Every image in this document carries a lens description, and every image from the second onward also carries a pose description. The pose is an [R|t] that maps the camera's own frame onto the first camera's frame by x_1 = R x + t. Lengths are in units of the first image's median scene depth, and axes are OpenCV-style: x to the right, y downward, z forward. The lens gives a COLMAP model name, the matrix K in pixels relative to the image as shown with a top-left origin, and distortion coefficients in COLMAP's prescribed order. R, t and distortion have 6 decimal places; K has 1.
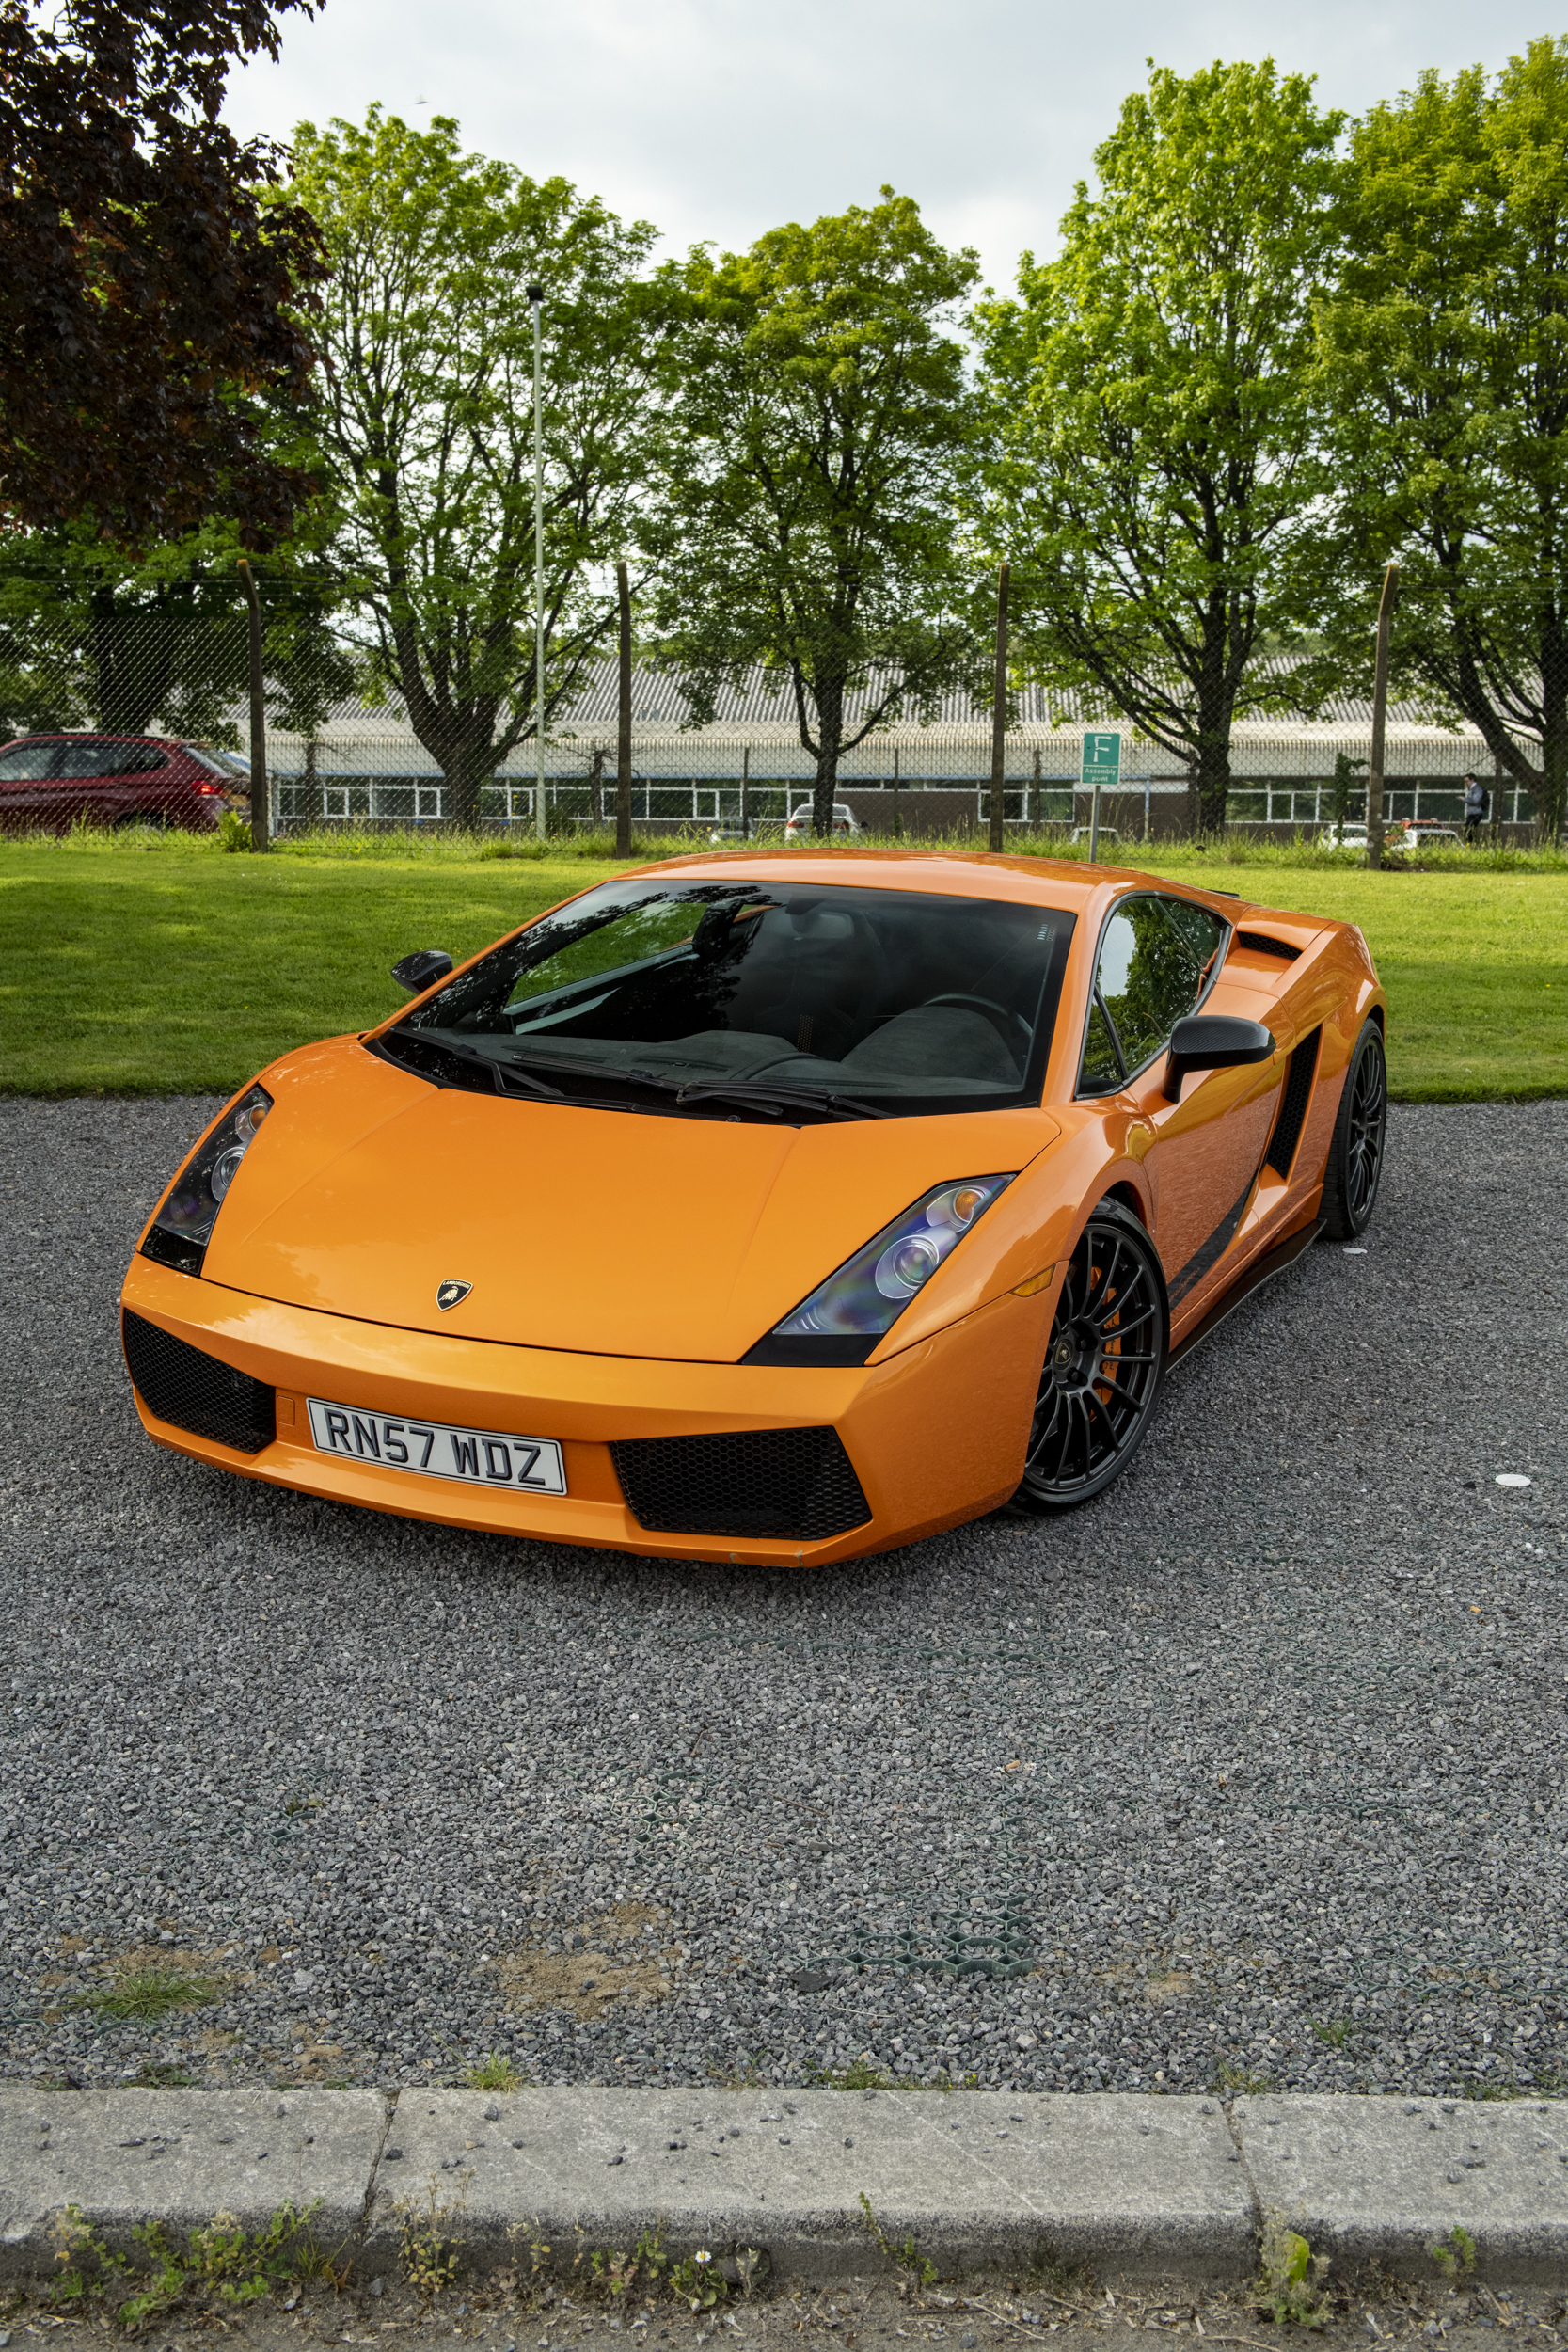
lens RADIAL K [[2435.0, 0, 764.4], [0, 2435.0, 1205.2], [0, 0, 1]] dist [0.051890, -0.019368]
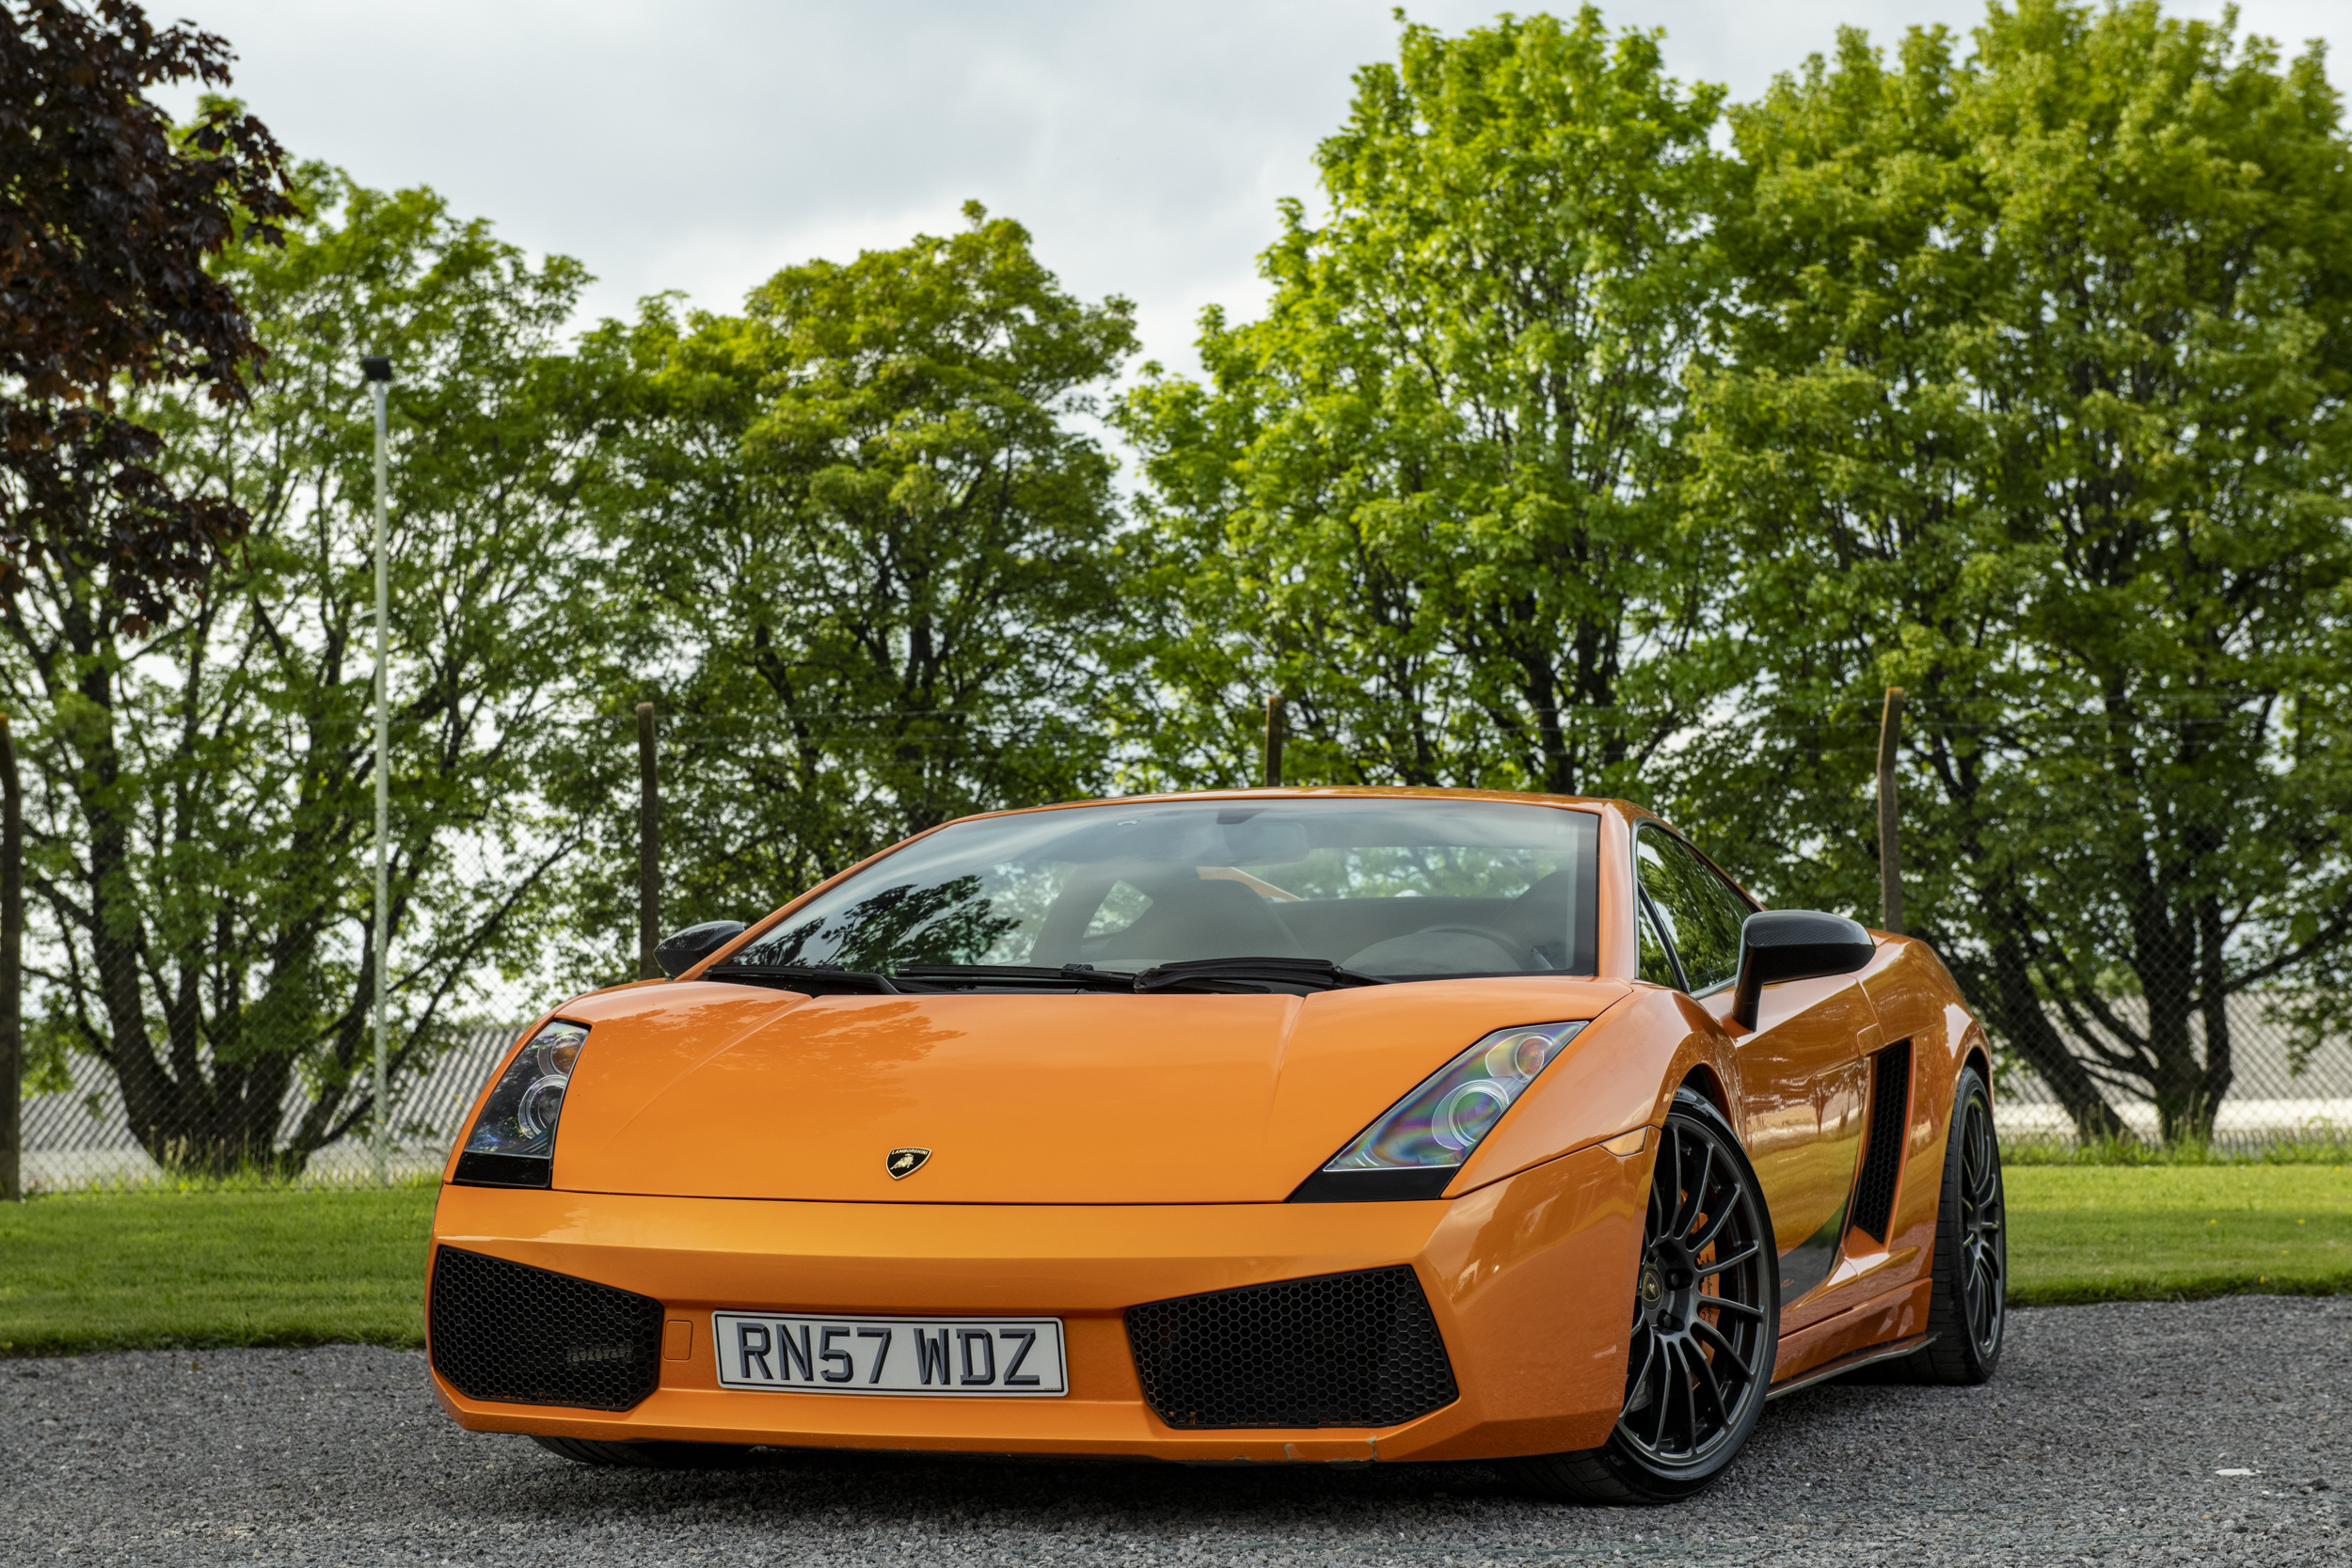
lens RADIAL K [[4637.6, 0, 1166.7], [0, 4637.6, 770.4], [0, 0, 1]] dist [0.163684, -0.254368]
pose [[0.995132, -0.016633, 0.097141, -0.014915], [0.042853, 0.960630, -0.274508, 0.026331], [-0.088751, 0.277334, 0.956666, -0.038713]]
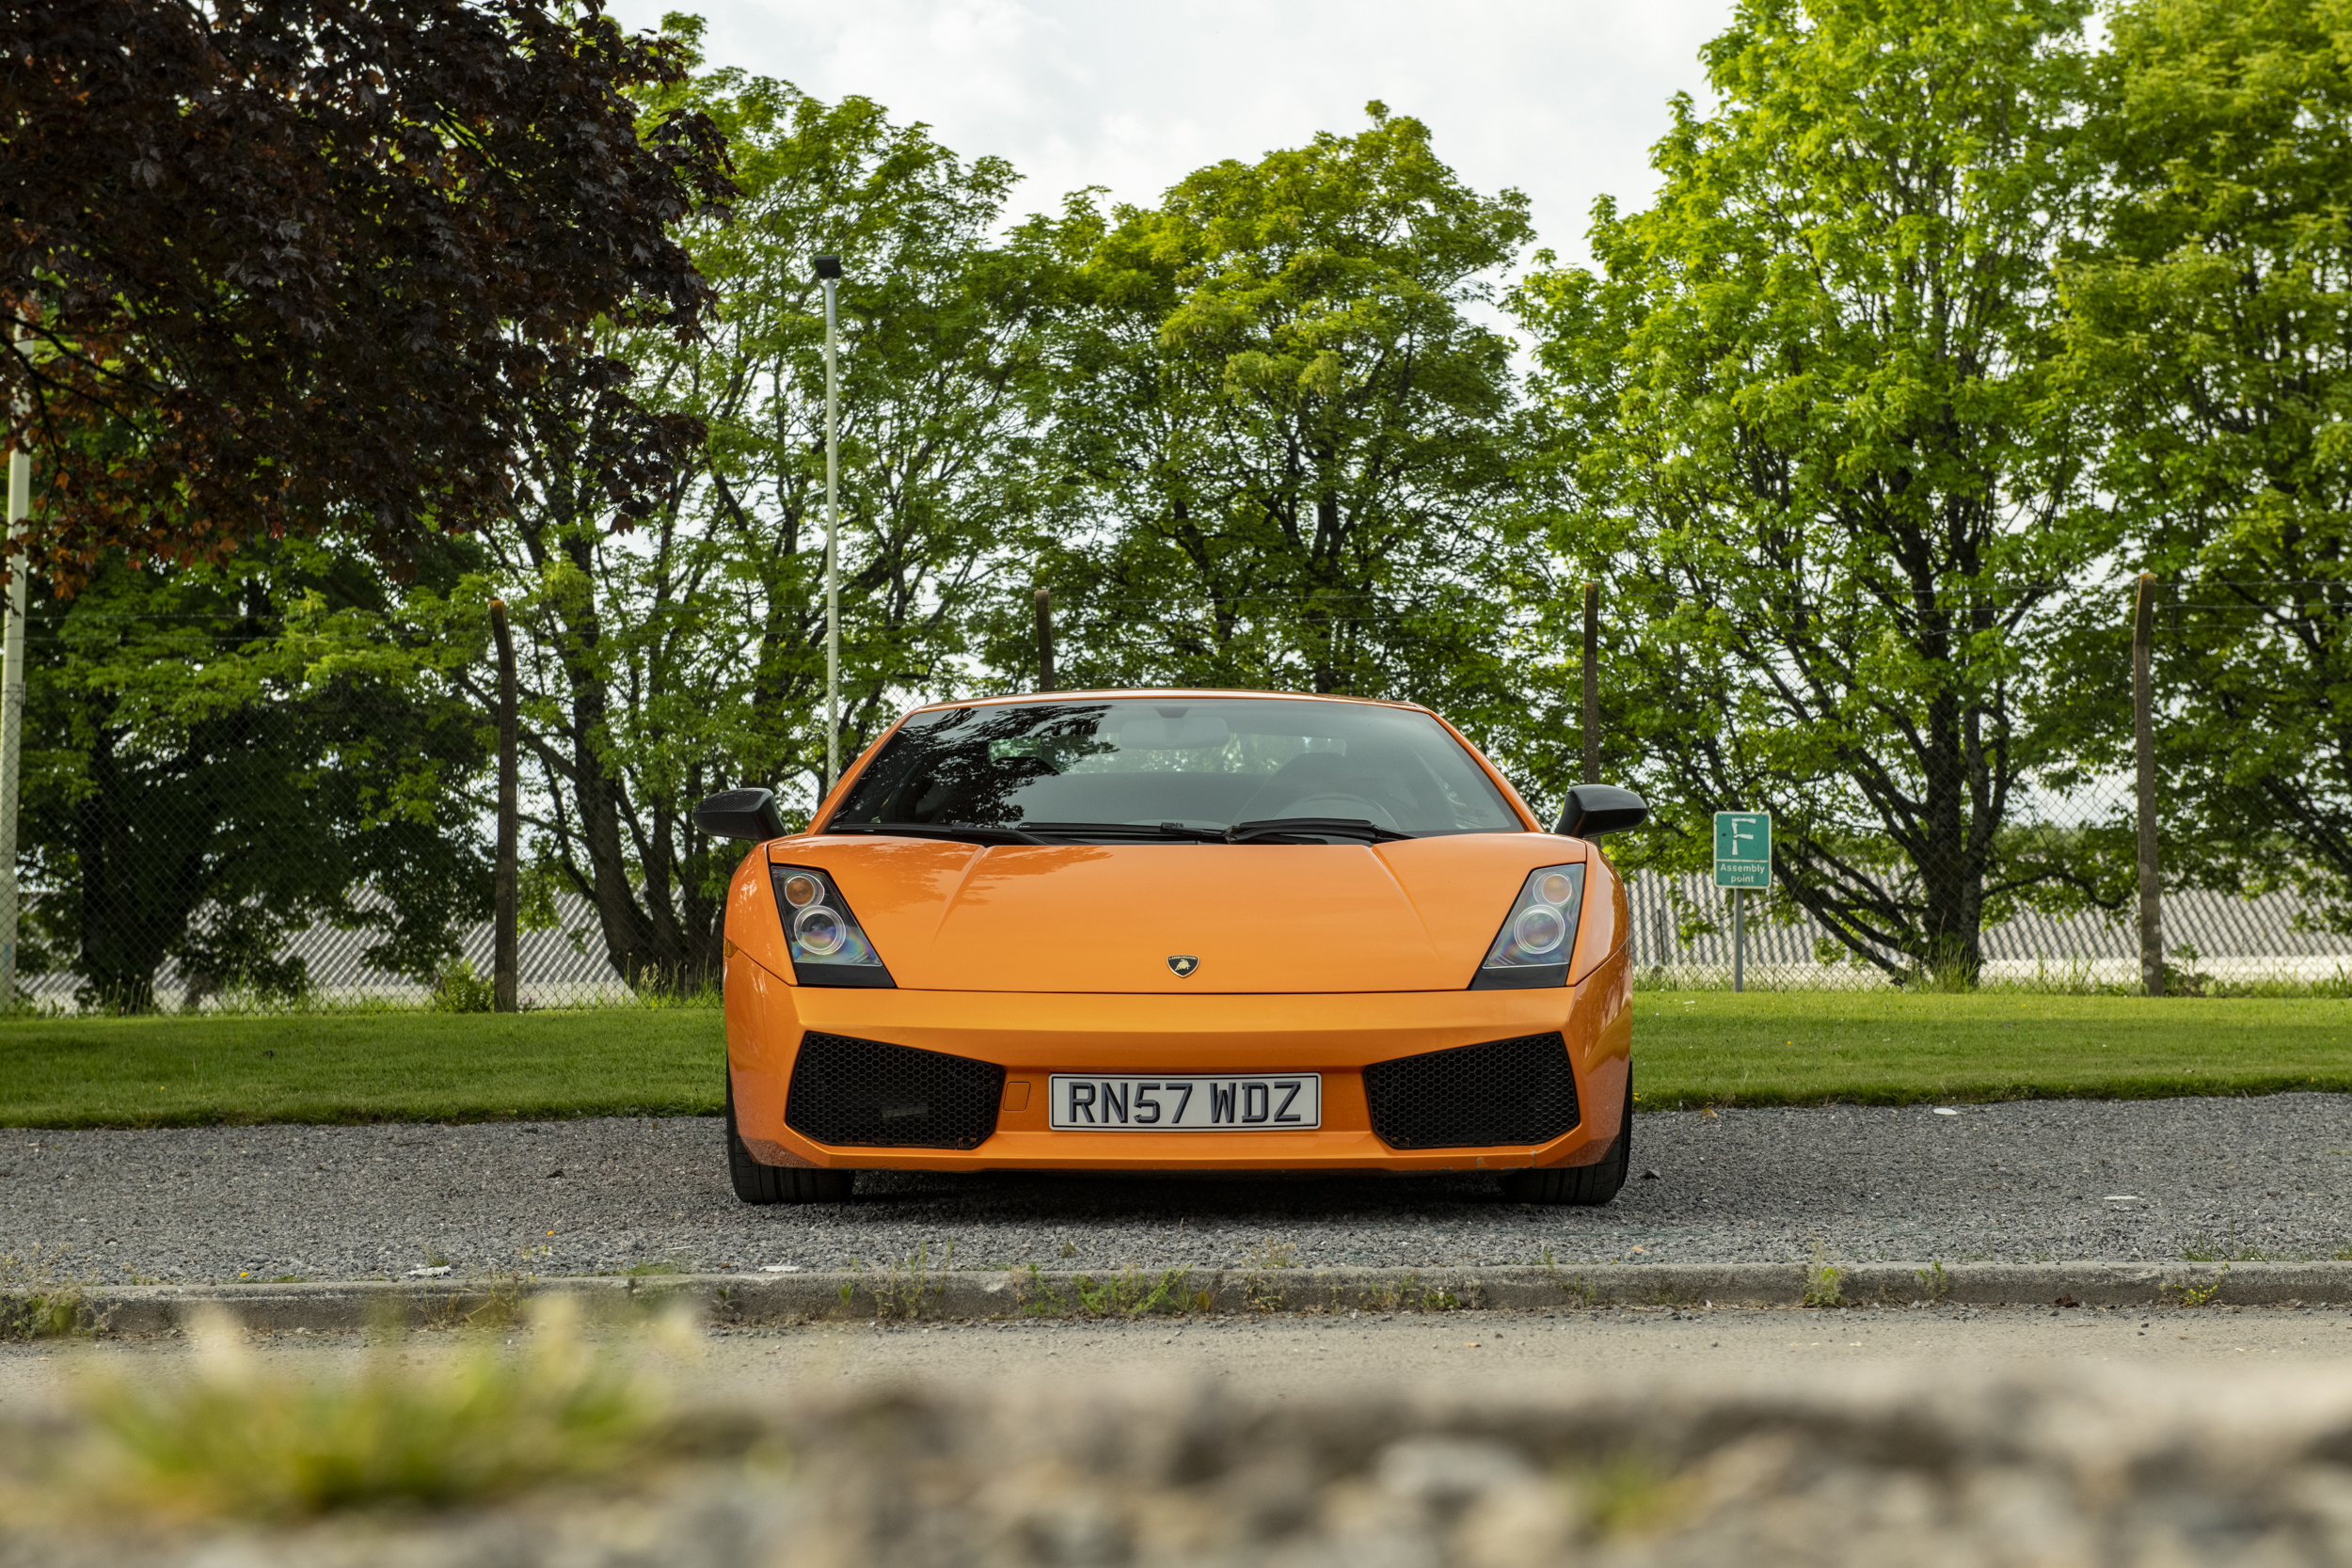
lens RADIAL K [[4539.9, 0, 1179.4], [0, 4539.9, 786.9], [0, 0, 1]] dist [0.148294, -0.210369]
pose [[0.999851, -0.017039, 0.002923, -0.007720], [0.017237, 0.969557, -0.244257, 0.041485], [0.001328, 0.244271, 0.969706, -0.093676]]
